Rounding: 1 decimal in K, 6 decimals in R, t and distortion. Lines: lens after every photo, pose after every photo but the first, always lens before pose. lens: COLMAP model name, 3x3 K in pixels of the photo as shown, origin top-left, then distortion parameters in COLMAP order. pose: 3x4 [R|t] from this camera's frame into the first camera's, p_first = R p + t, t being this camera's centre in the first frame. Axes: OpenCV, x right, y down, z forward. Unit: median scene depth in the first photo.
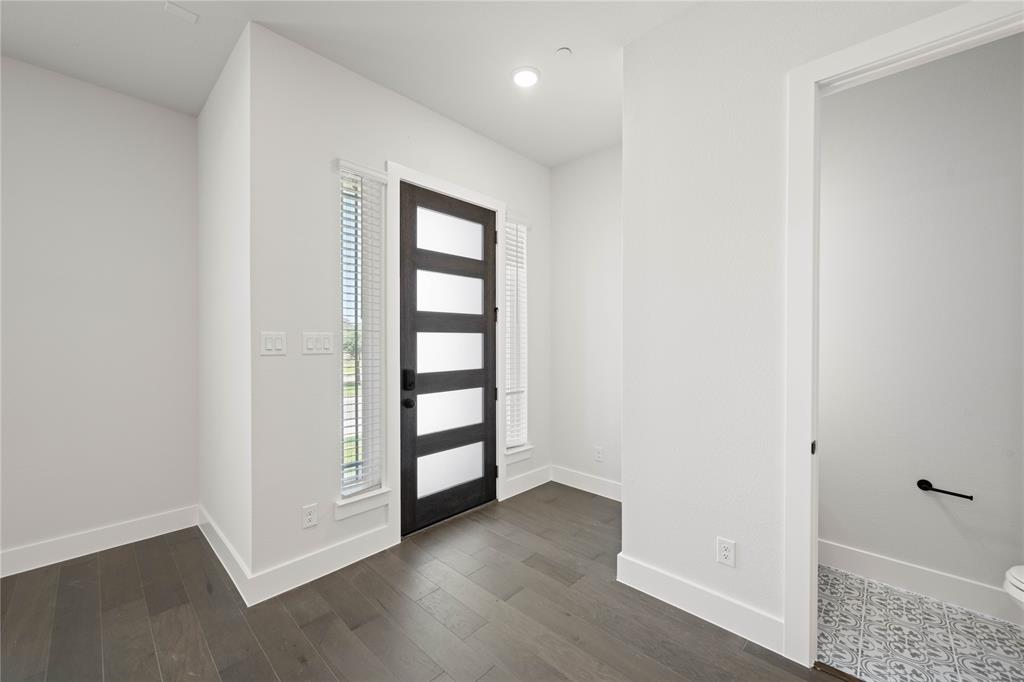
lens RADIAL K [[400.6, 0, 513.8], [0, 400.6, 339.7], [0, 0, 1]] dist [-0.002050, 0.000276]
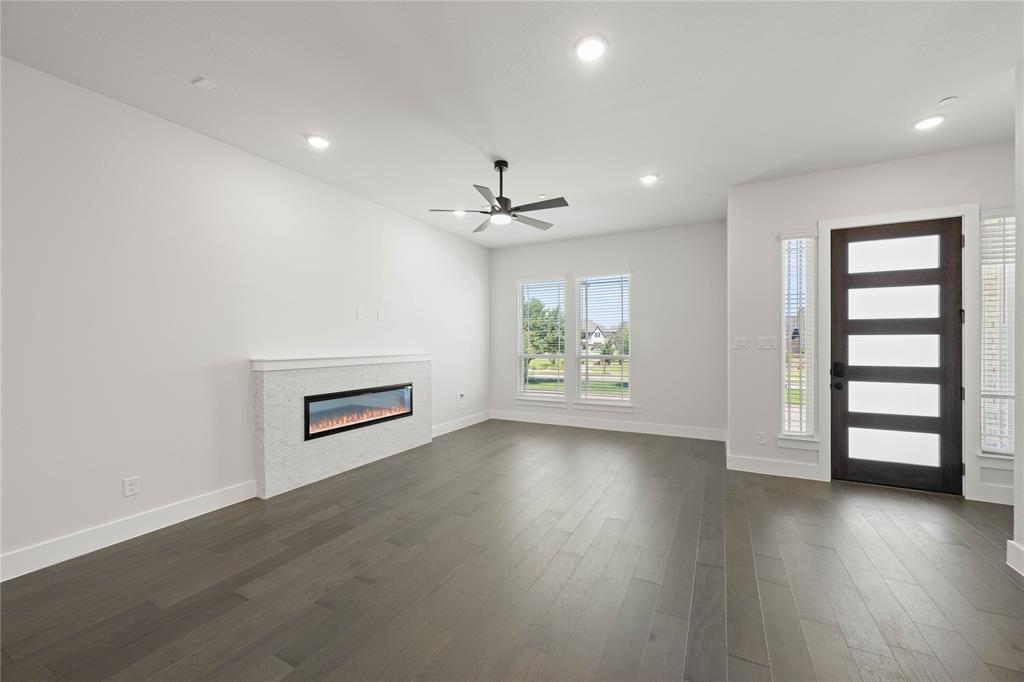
lens RADIAL K [[400.6, 0, 512.4], [0, 400.6, 342.5], [0, 0, 1]] dist [-0.002050, 0.000276]
pose [[0.260358, -0.000829, -0.965512, 0.744698], [-0.000400, 0.999999, -0.000967, 0.006981], [0.965512, 0.000638, 0.260357, -0.440271]]
